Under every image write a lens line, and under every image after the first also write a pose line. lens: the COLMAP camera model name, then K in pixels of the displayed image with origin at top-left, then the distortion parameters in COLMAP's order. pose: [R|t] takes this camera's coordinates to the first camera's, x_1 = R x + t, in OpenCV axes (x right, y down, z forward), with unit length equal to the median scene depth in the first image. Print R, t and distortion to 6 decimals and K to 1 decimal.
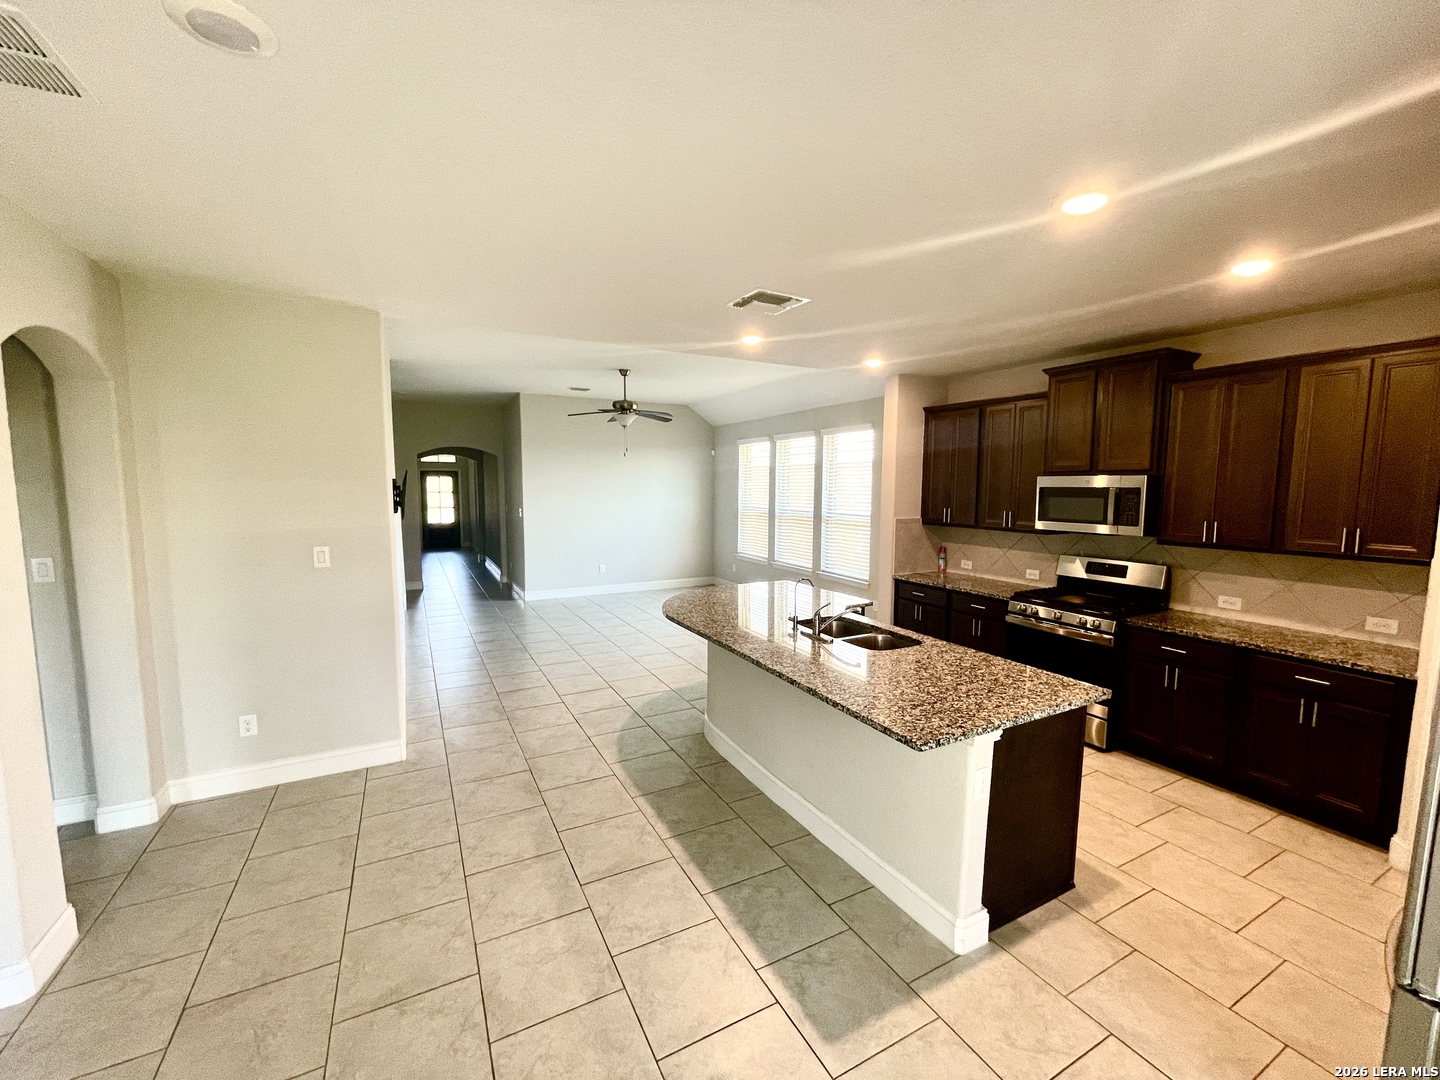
lens RADIAL K [[589.1, 0, 717.4], [0, 589.1, 546.3], [0, 0, 1]] dist [-0.003255, 0.000345]
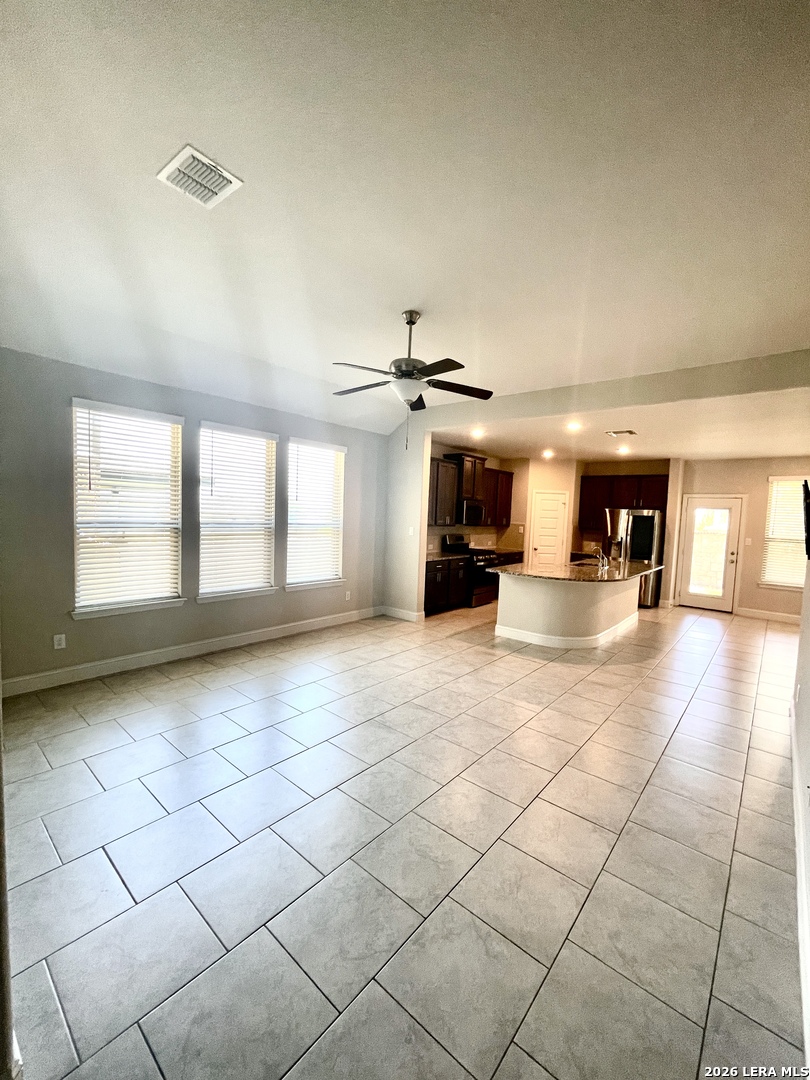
lens RADIAL K [[441.9, 0, 404.7], [0, 441.9, 540.6], [0, 0, 1]] dist [-0.003255, 0.000345]
pose [[-0.369258, -0.081601, 0.925738, -0.603877], [0.056803, 0.992293, 0.110126, -0.106090], [-0.927589, 0.093250, -0.361777, 1.170411]]
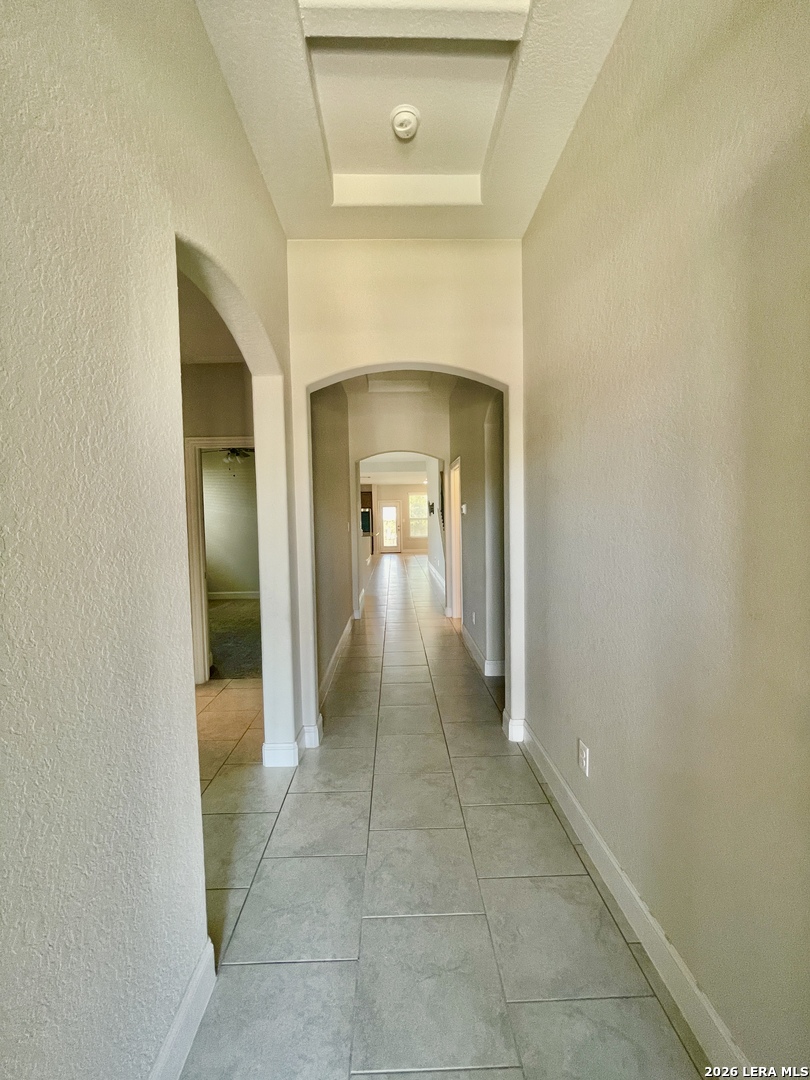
lens RADIAL K [[441.9, 0, 405.0], [0, 441.9, 538.4], [0, 0, 1]] dist [-0.003255, 0.000345]
pose [[-0.857225, -0.026757, 0.514246, -1.217113], [0.058603, 0.987092, 0.149048, -0.211767], [-0.511596, 0.157904, -0.844592, 2.134781]]
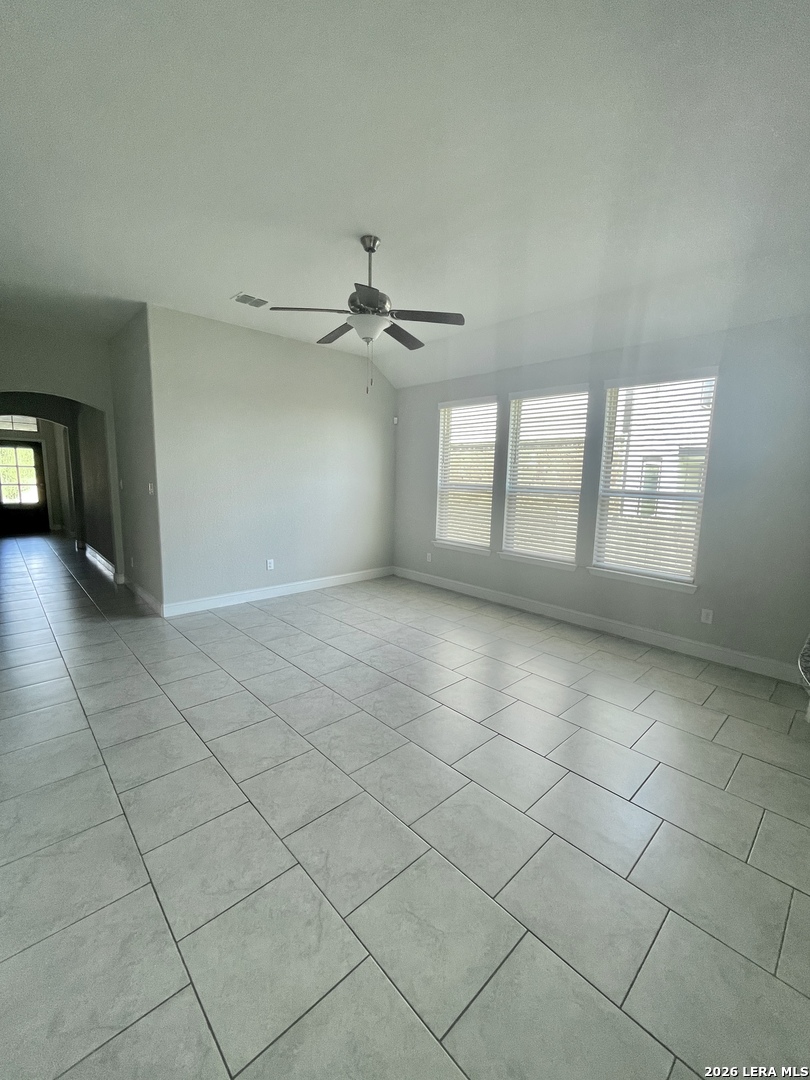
lens RADIAL K [[441.9, 0, 402.4], [0, 441.9, 541.4], [0, 0, 1]] dist [-0.003255, 0.000345]
pose [[0.964952, -0.023318, 0.261388, -0.240769], [0.010531, 0.998683, 0.050213, -0.024559], [-0.262215, -0.045700, 0.963927, 0.545713]]
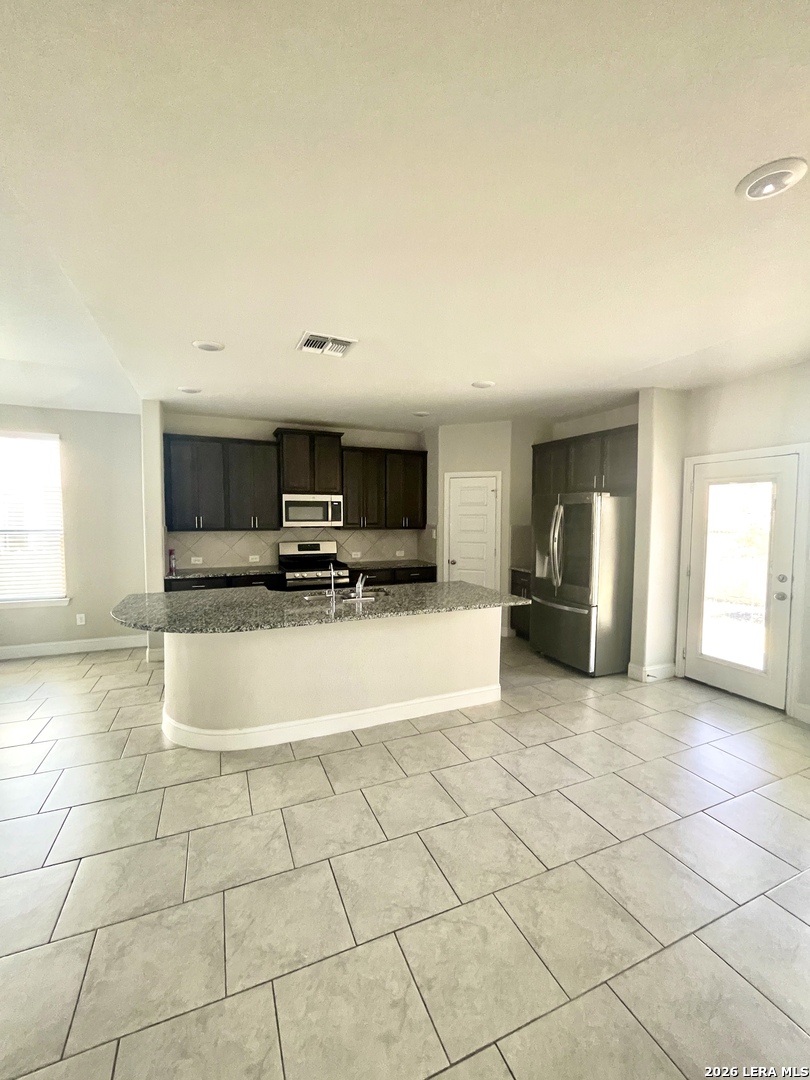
lens RADIAL K [[441.9, 0, 406.7], [0, 441.9, 534.5], [0, 0, 1]] dist [-0.003255, 0.000345]
pose [[0.081481, -0.049310, 0.995454, -0.406186], [0.100239, 0.994117, 0.041039, -0.015417], [-0.991621, 0.096439, 0.085945, 0.363320]]
